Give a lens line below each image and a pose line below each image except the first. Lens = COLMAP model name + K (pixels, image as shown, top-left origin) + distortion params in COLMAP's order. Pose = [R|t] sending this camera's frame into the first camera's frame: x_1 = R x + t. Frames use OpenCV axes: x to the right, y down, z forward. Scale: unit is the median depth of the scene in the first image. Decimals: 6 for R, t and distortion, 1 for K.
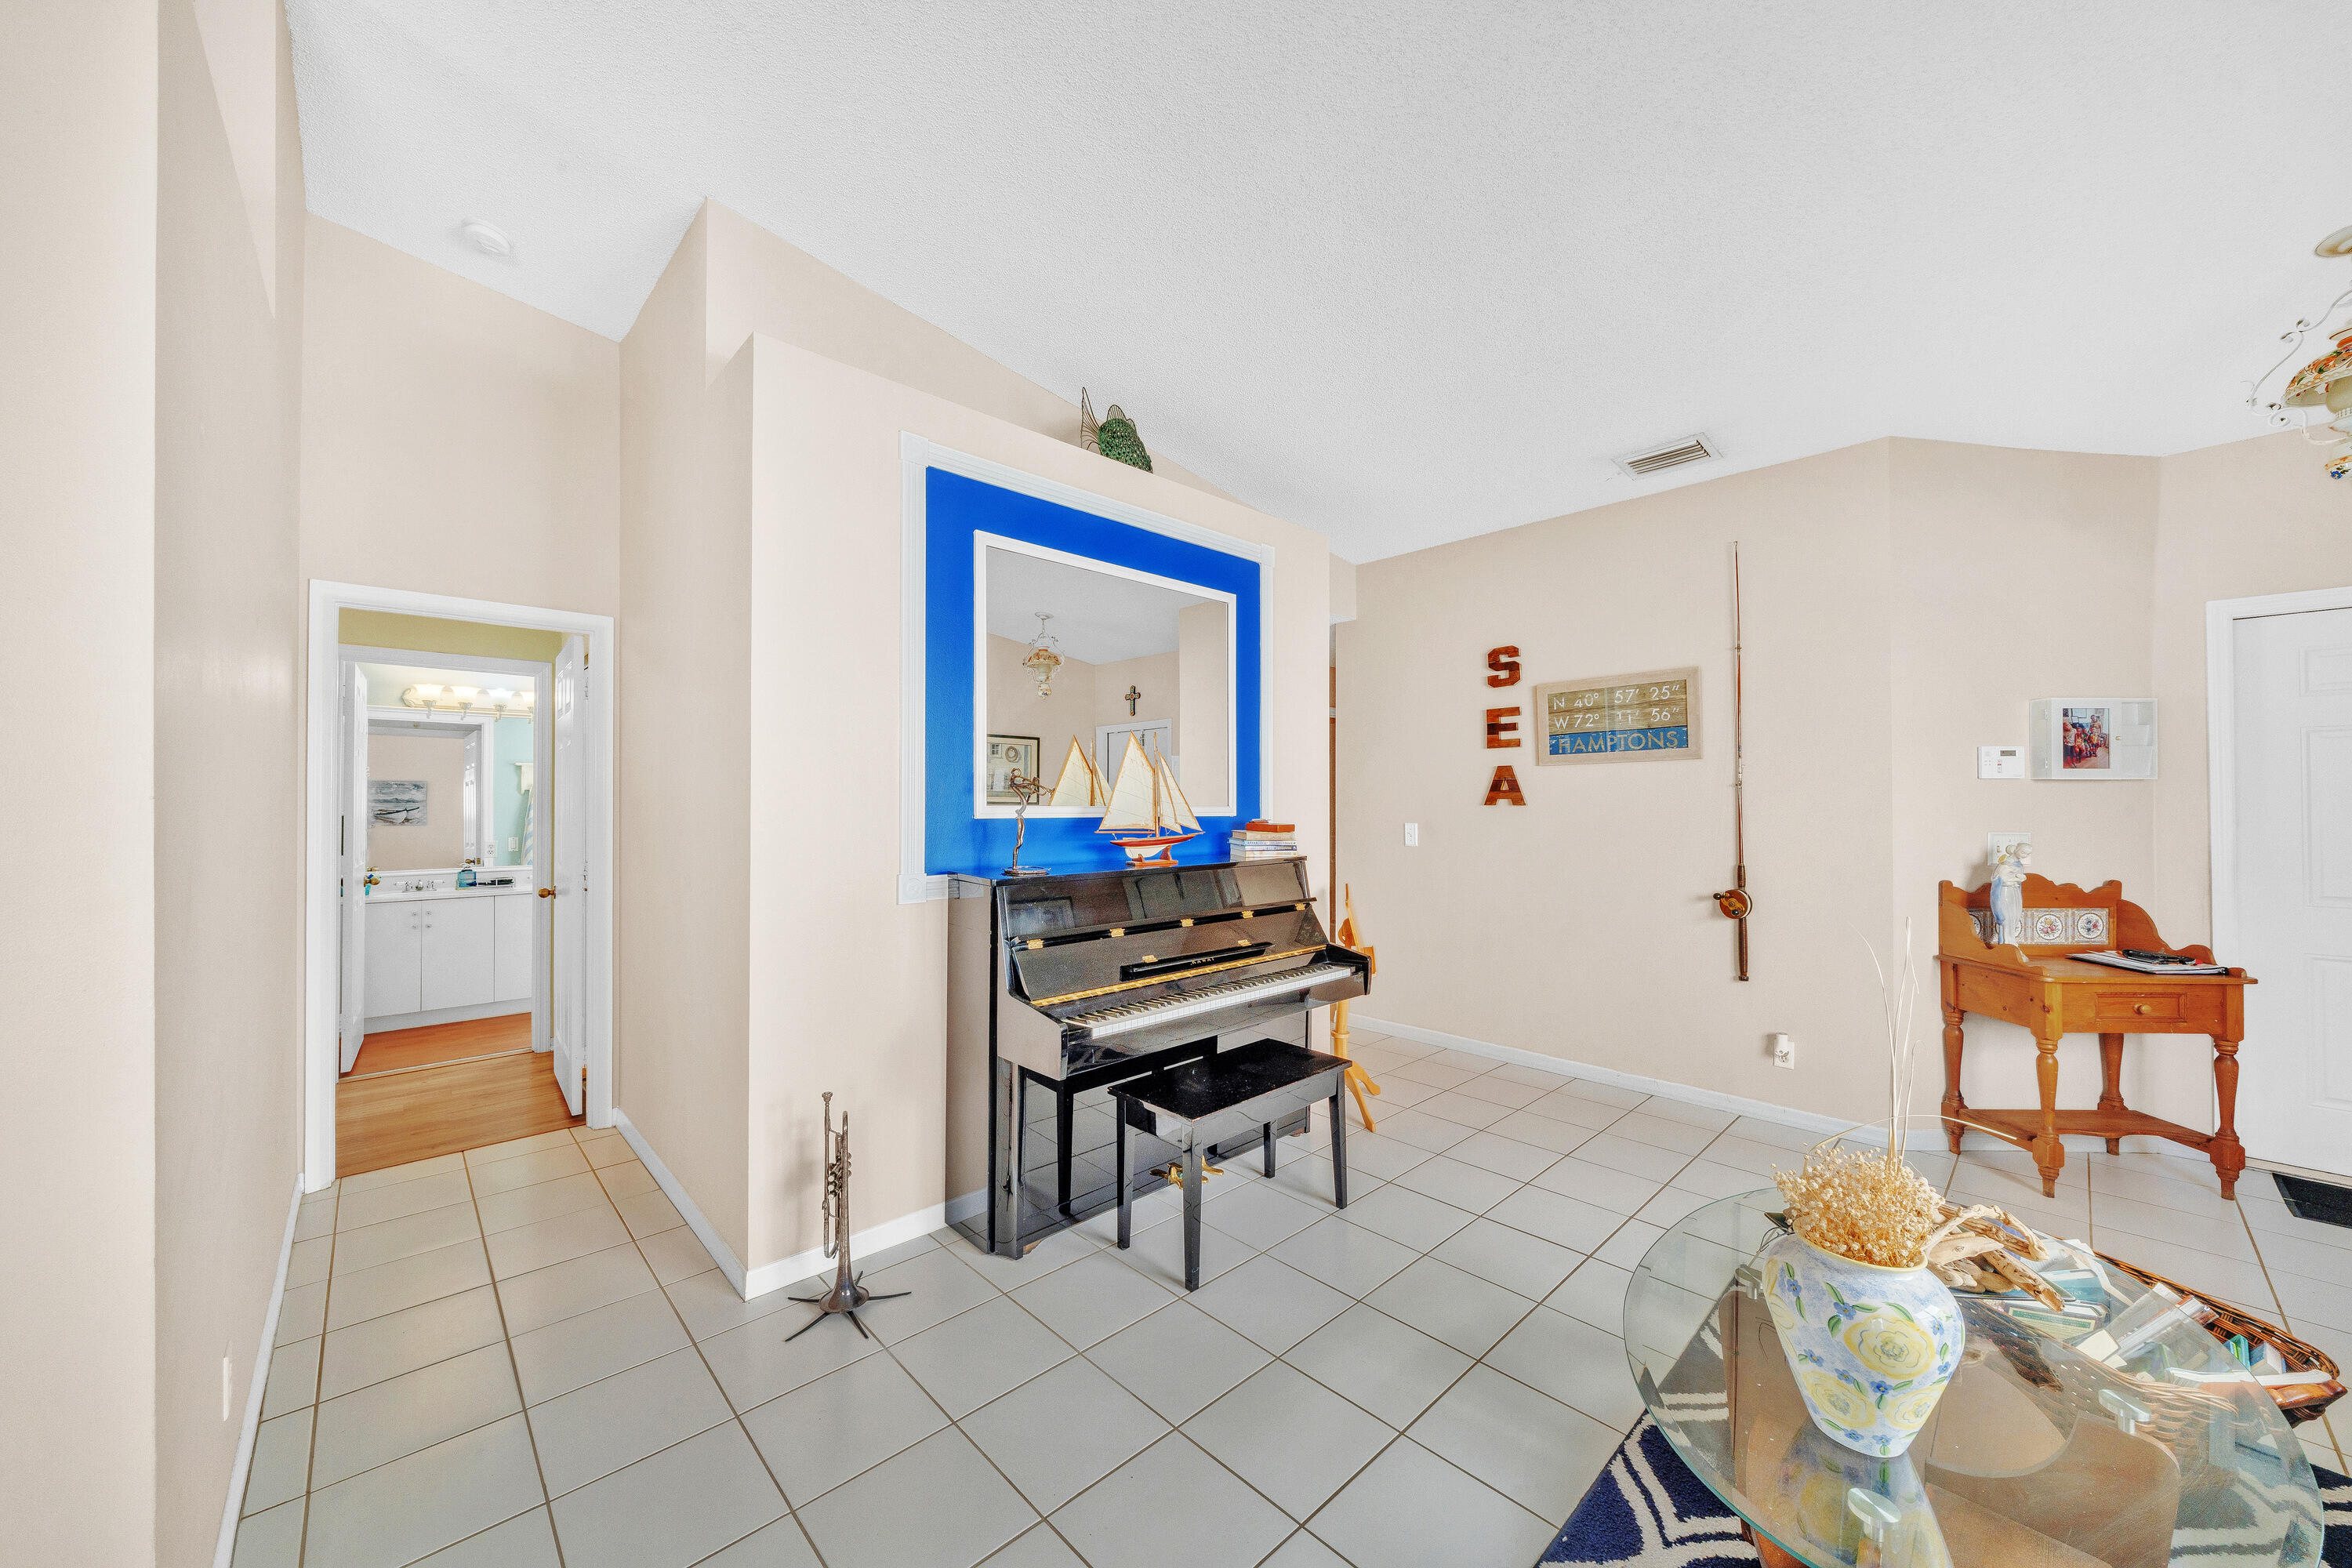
lens RADIAL K [[850.7, 0, 1191.2], [0, 850.7, 798.7], [0, 0, 1]] dist [0.001291, -0.000033]
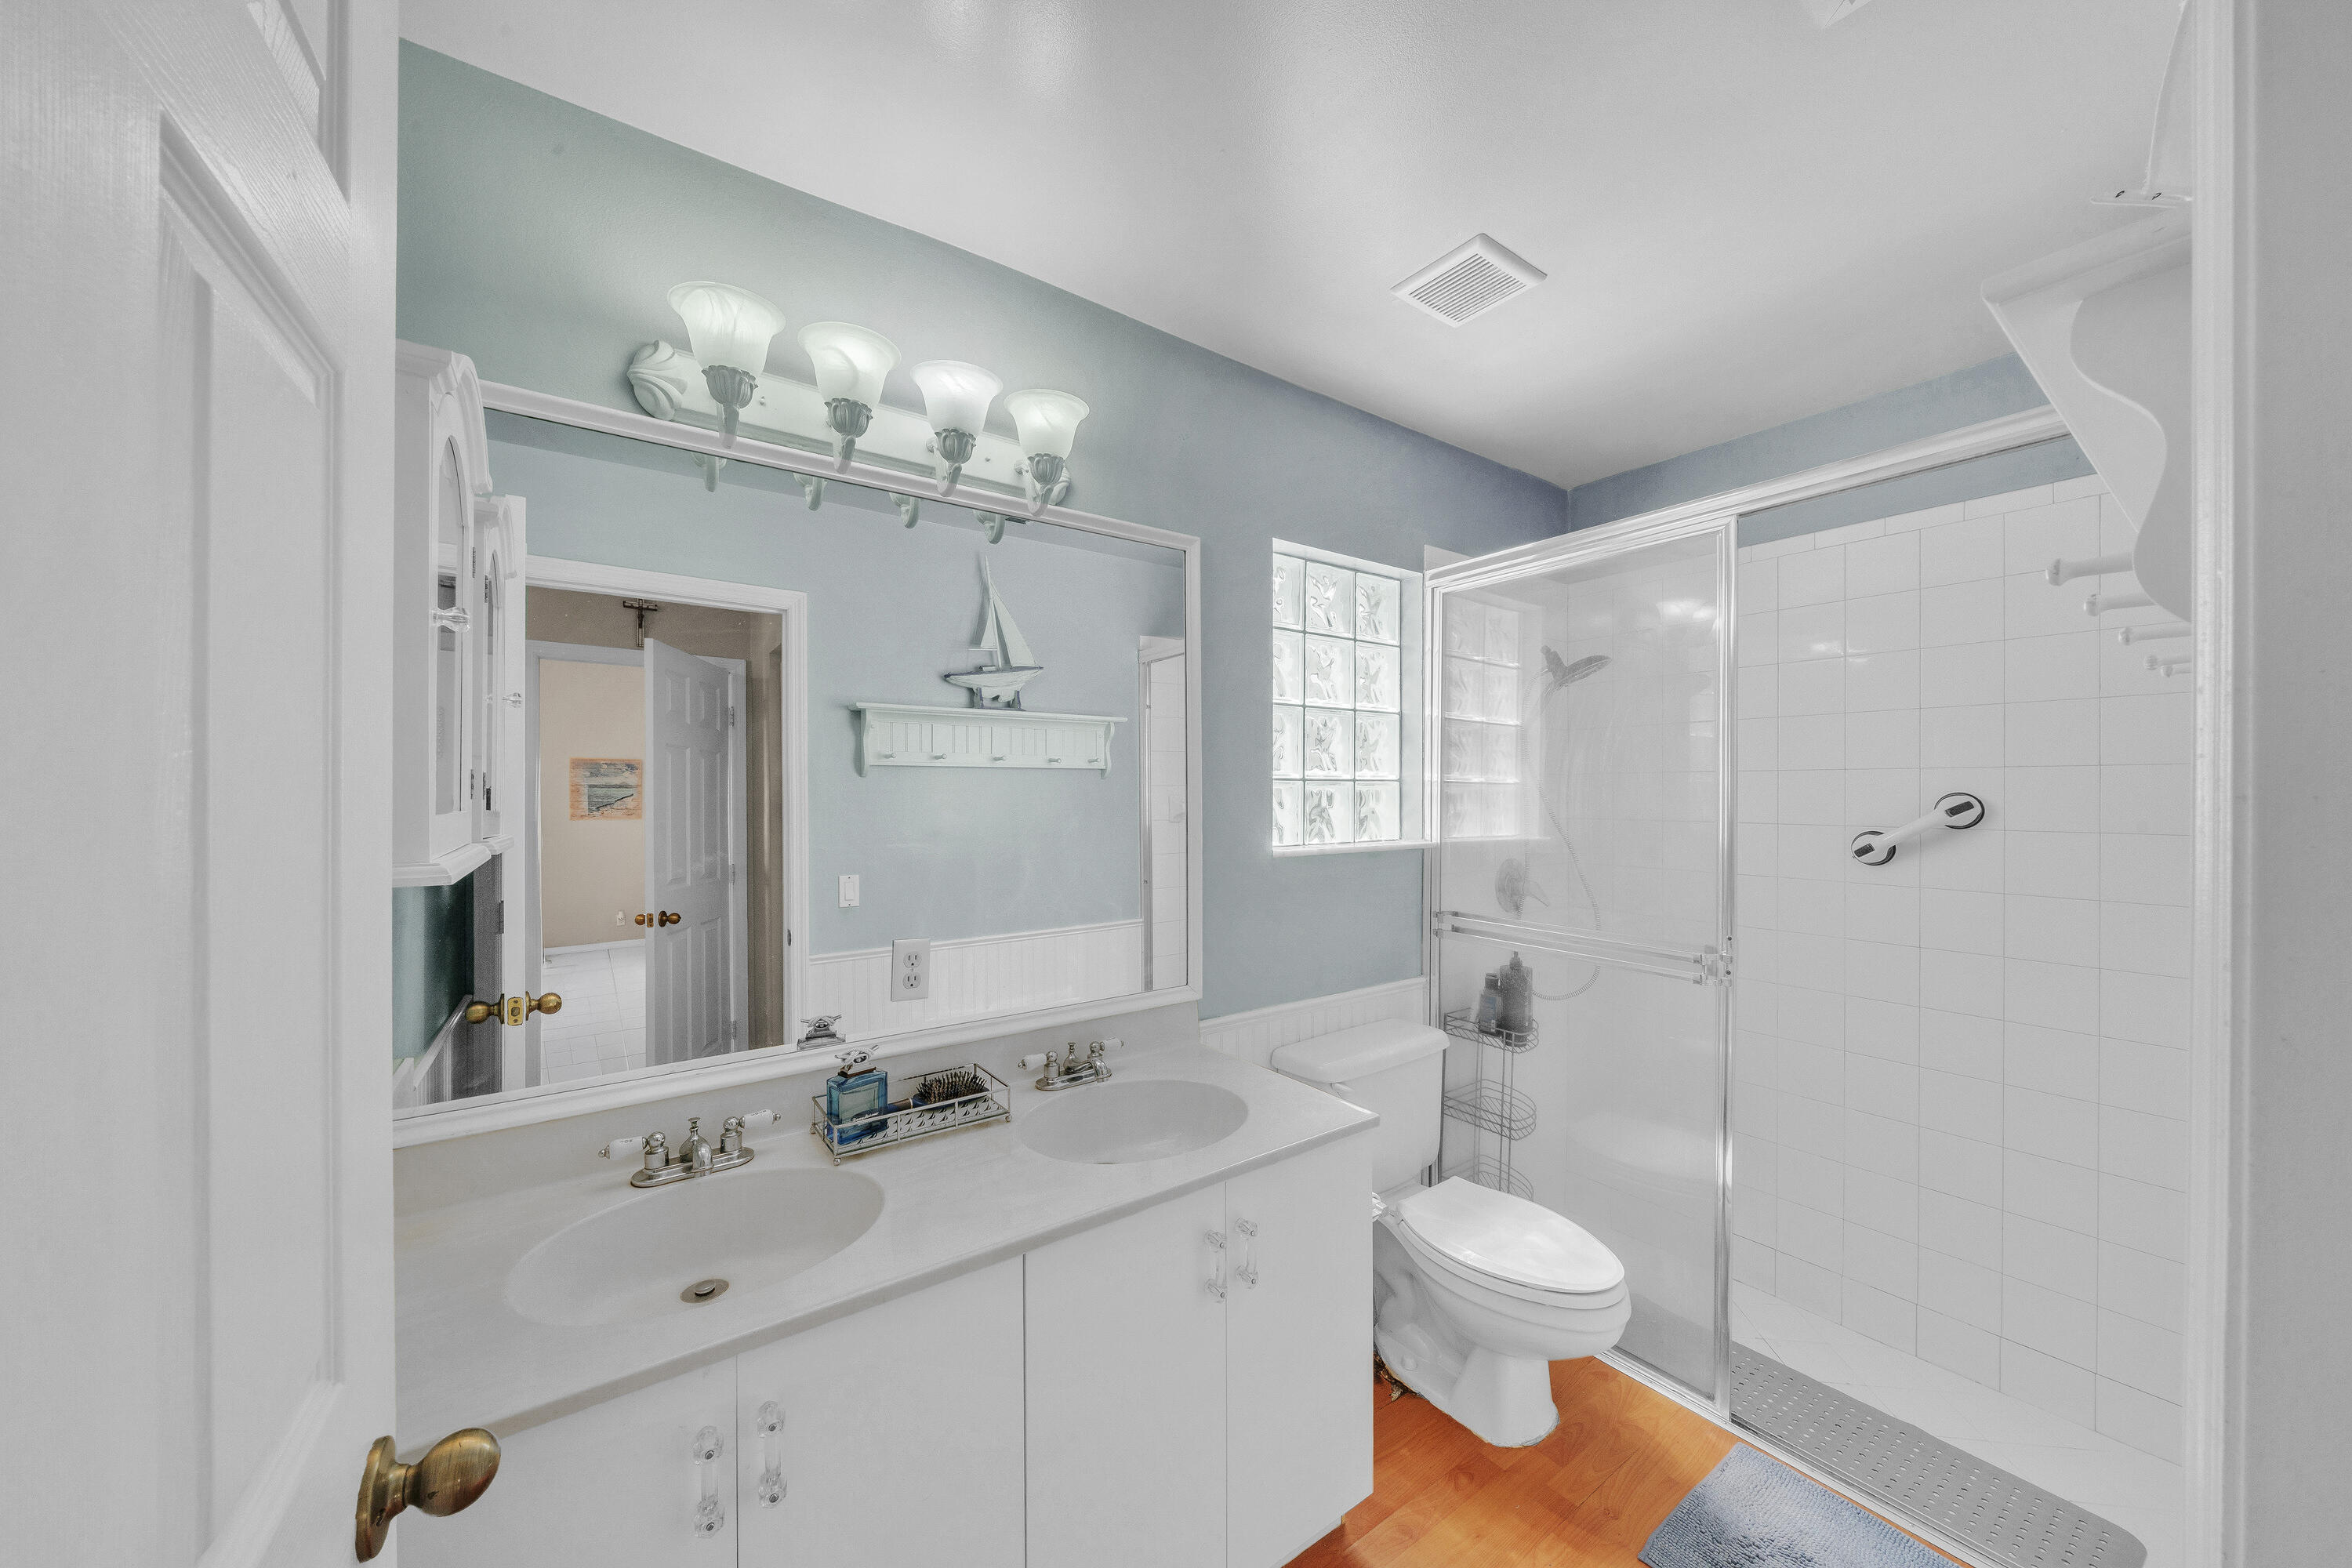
lens RADIAL K [[804.2, 0, 1152.3], [0, 804.2, 794.5], [0, 0, 1]] dist [-0.005257, 0.000155]
pose [[0.988192, 0.002379, -0.153201, -1.429485], [0.000209, 0.999858, 0.016872, -0.006597], [0.153219, -0.016705, 0.988051, 1.529678]]
